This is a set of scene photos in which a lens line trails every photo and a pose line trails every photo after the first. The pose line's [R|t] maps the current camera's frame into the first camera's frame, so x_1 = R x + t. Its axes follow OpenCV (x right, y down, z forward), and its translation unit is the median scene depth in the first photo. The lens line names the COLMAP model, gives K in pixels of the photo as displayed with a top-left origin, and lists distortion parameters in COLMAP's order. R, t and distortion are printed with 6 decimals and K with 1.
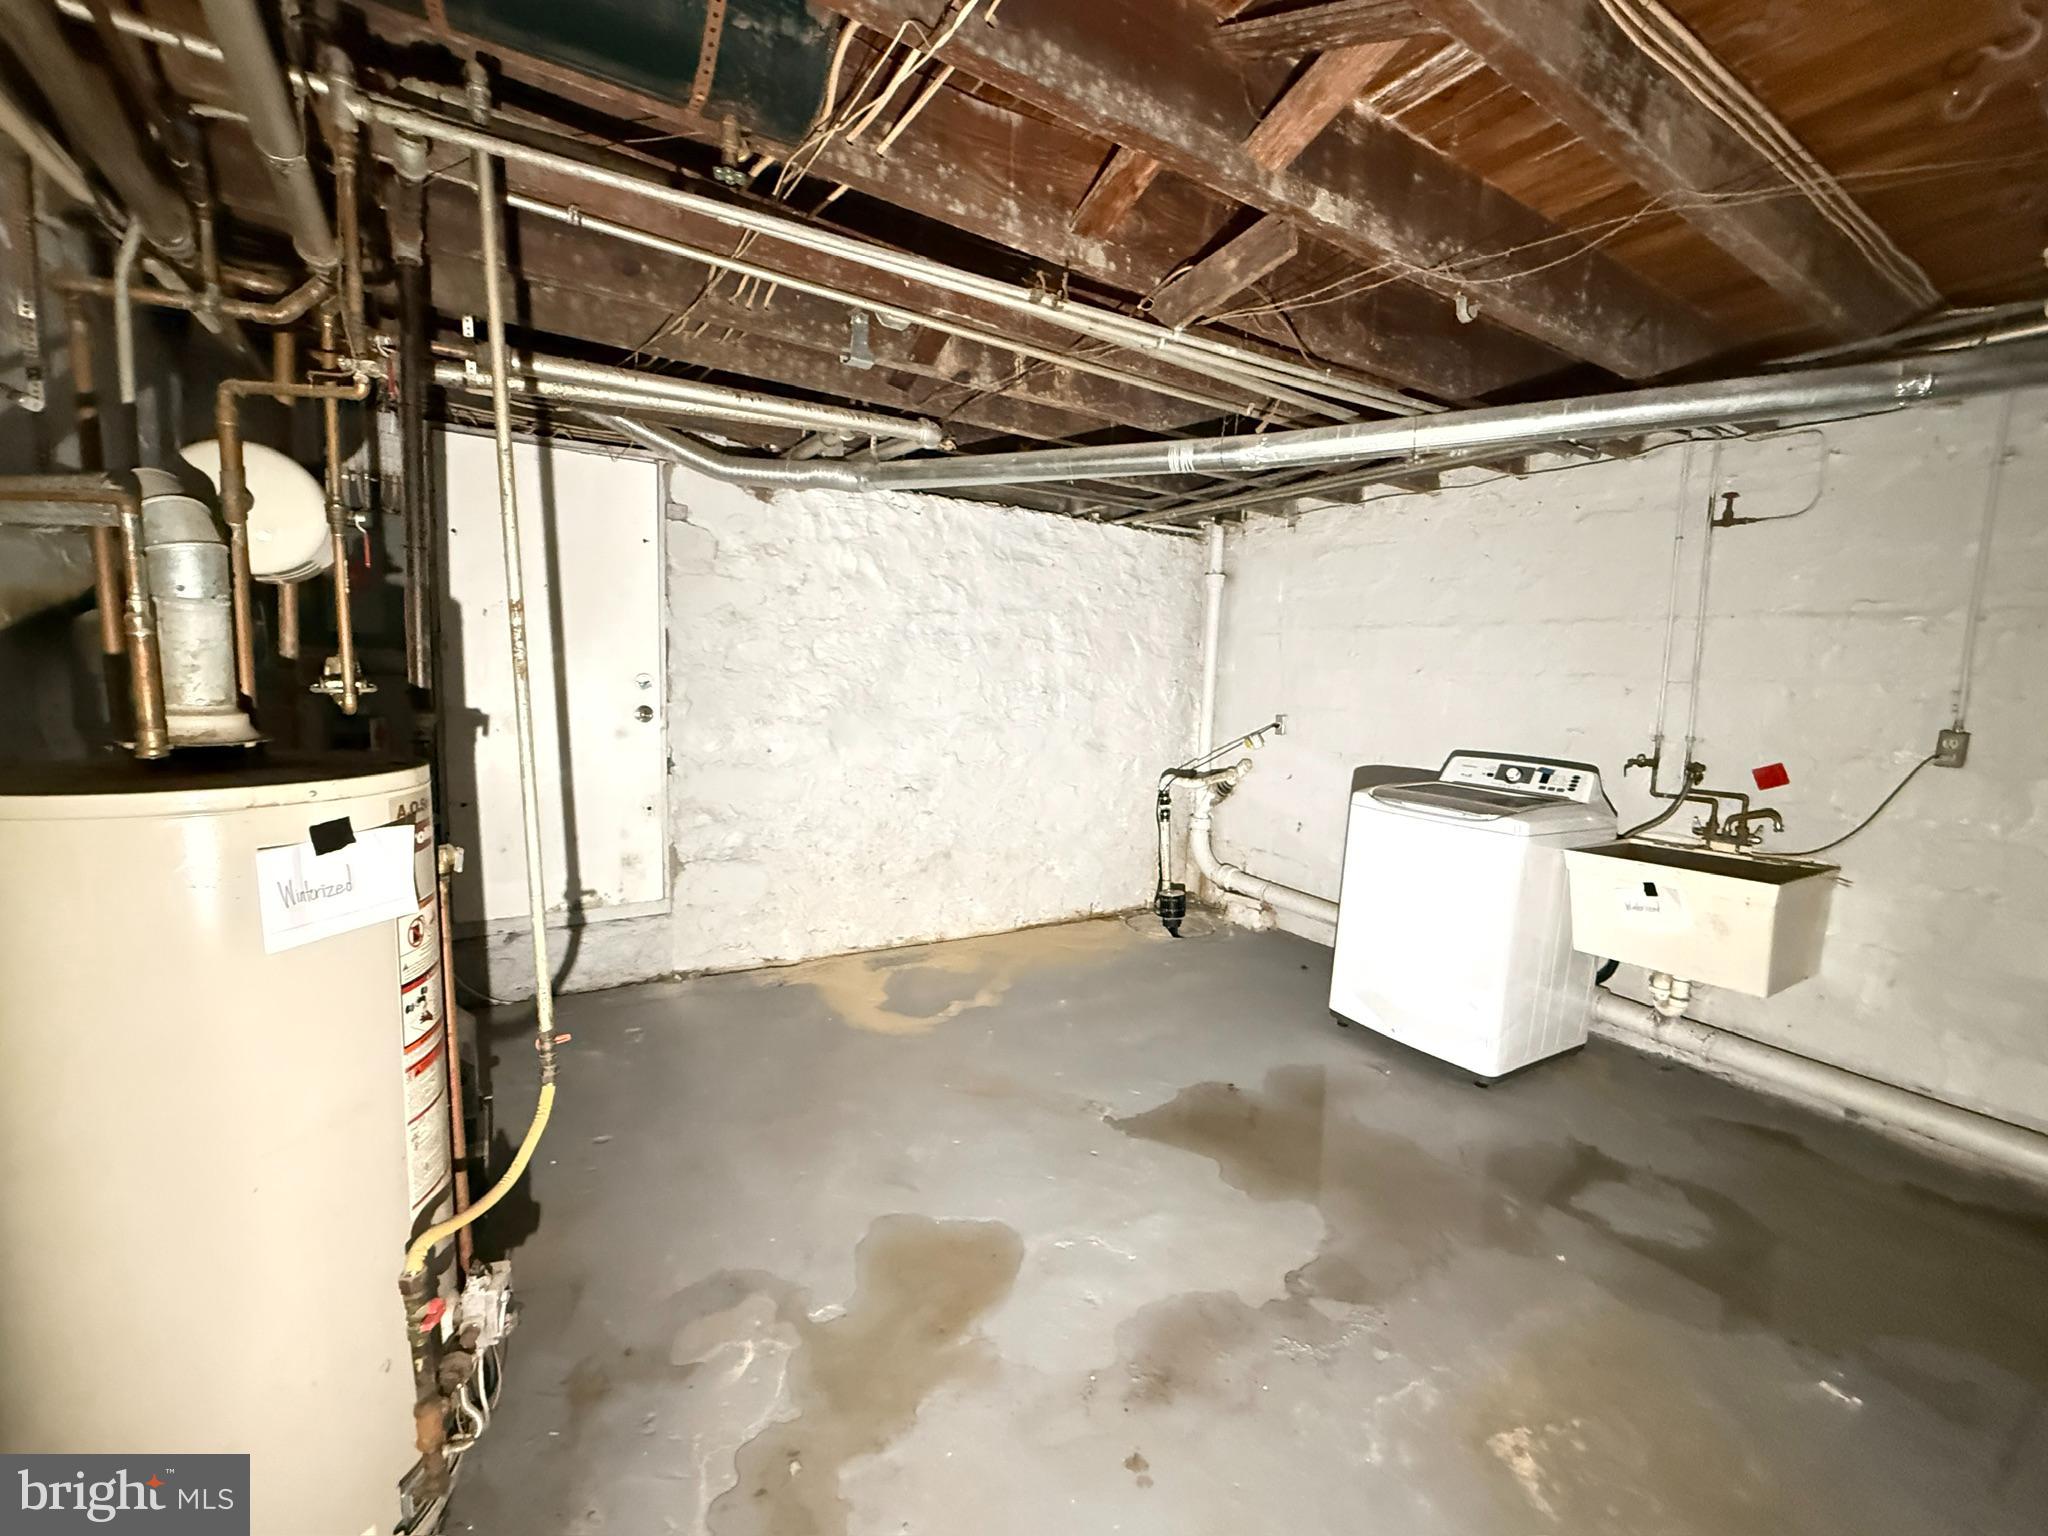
lens RADIAL K [[845.5, 0, 1027.3], [0, 845.5, 776.2], [0, 0, 1]] dist [0.002548, 0.000605]
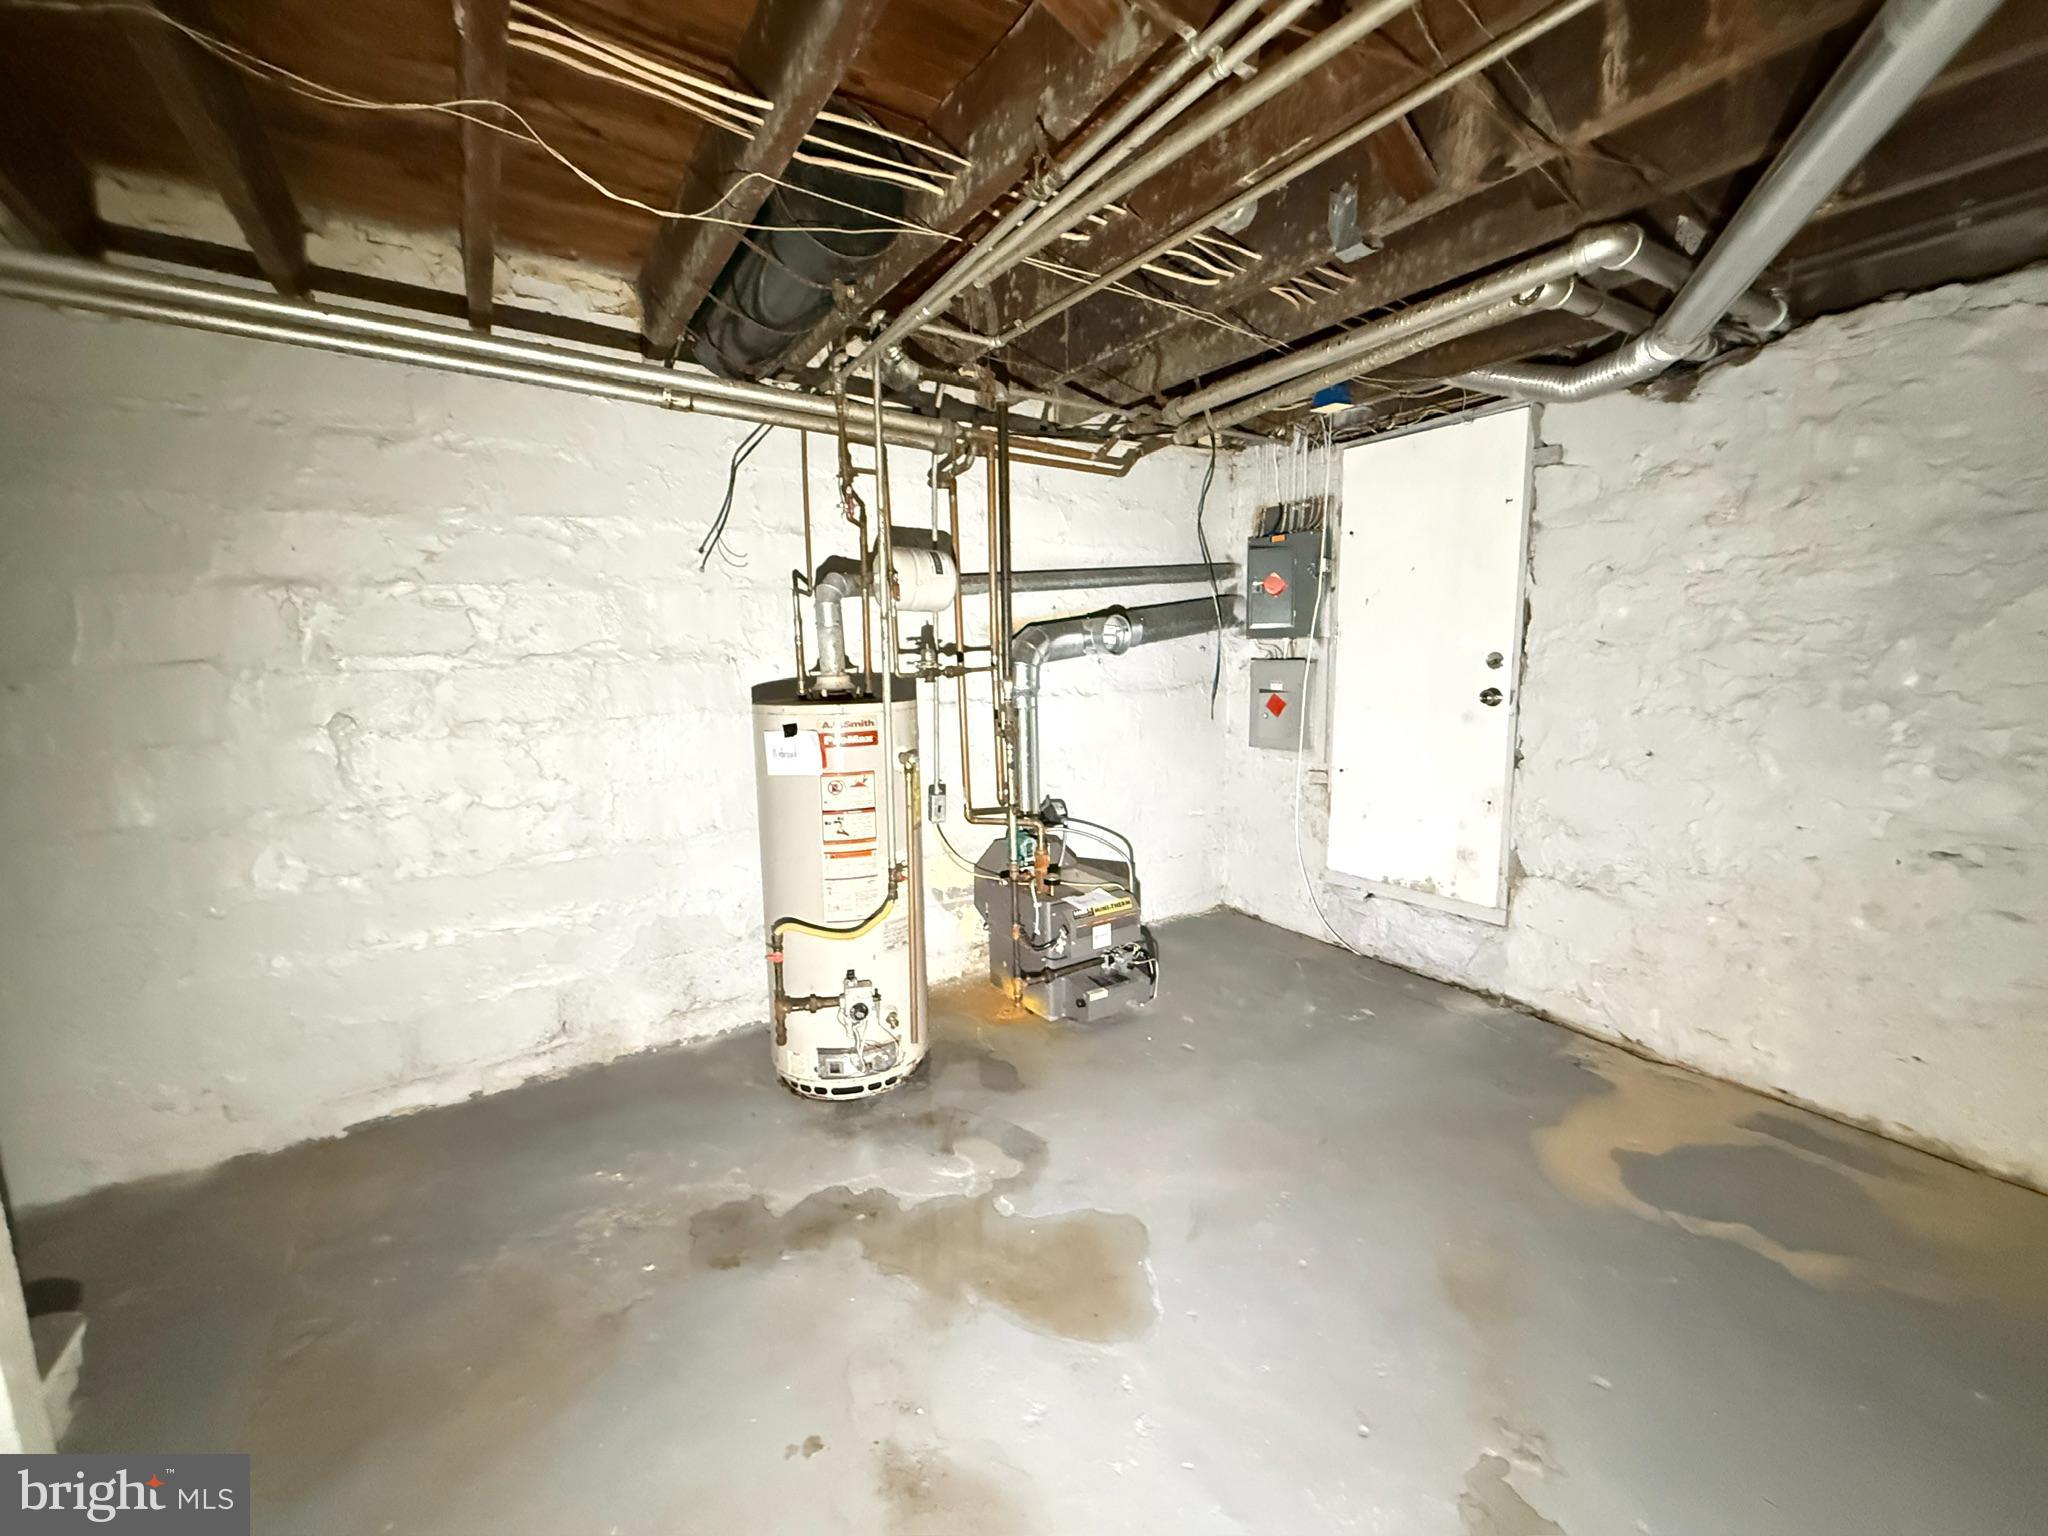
lens RADIAL K [[845.5, 0, 1027.3], [0, 845.5, 776.2], [0, 0, 1]] dist [0.002548, 0.000605]
pose [[0.011654, 0.116158, -0.993162, 0.438028], [-0.106673, 0.987706, 0.114269, -0.040651], [0.994226, 0.104612, 0.023901, 0.492251]]
